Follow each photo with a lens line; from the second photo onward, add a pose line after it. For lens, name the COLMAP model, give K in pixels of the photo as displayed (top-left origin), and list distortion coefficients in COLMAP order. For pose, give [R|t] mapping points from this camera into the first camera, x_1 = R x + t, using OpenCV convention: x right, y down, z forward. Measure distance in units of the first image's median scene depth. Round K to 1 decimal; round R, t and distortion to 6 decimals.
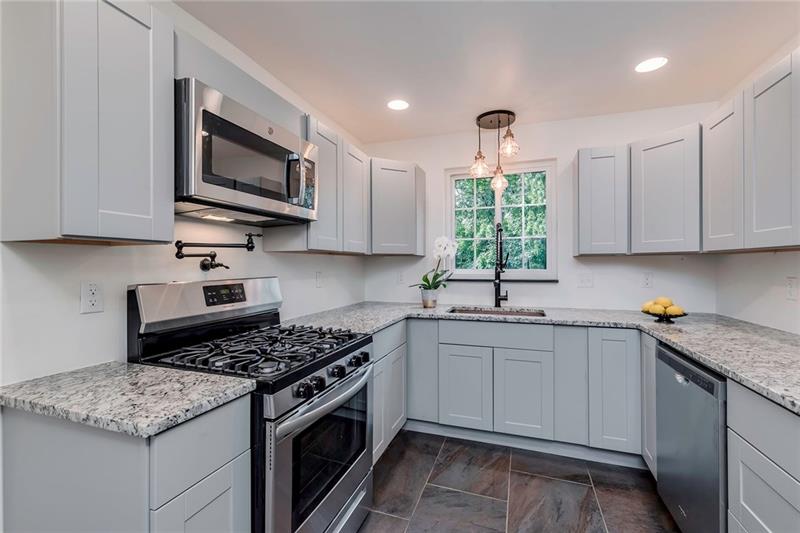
lens RADIAL K [[350.9, 0, 401.1], [0, 350.9, 266.5], [0, 0, 1]] dist [0.000046, -0.000307]
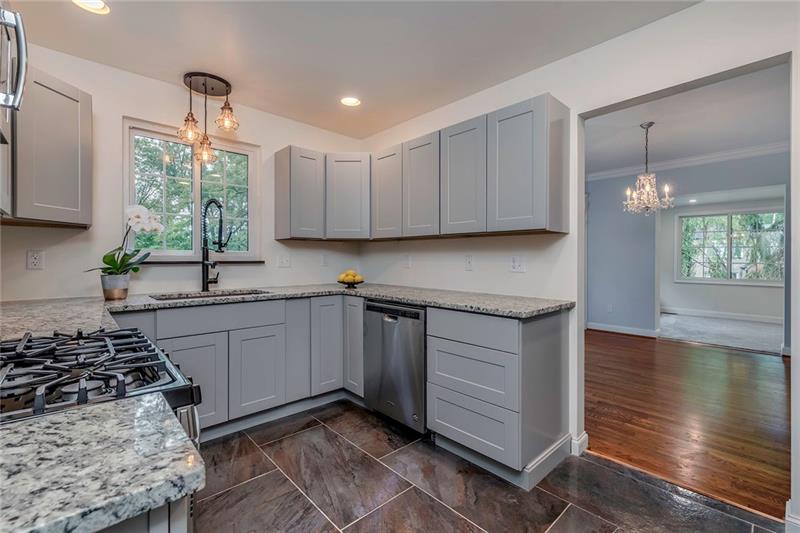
lens RADIAL K [[350.9, 0, 405.5], [0, 350.9, 261.6], [0, 0, 1]] dist [0.000046, -0.000307]
pose [[0.453802, -0.003585, 0.891096, -0.395484], [0.000750, 0.999993, 0.003642, 0.047458], [-0.891102, -0.000984, 0.453801, 0.171026]]
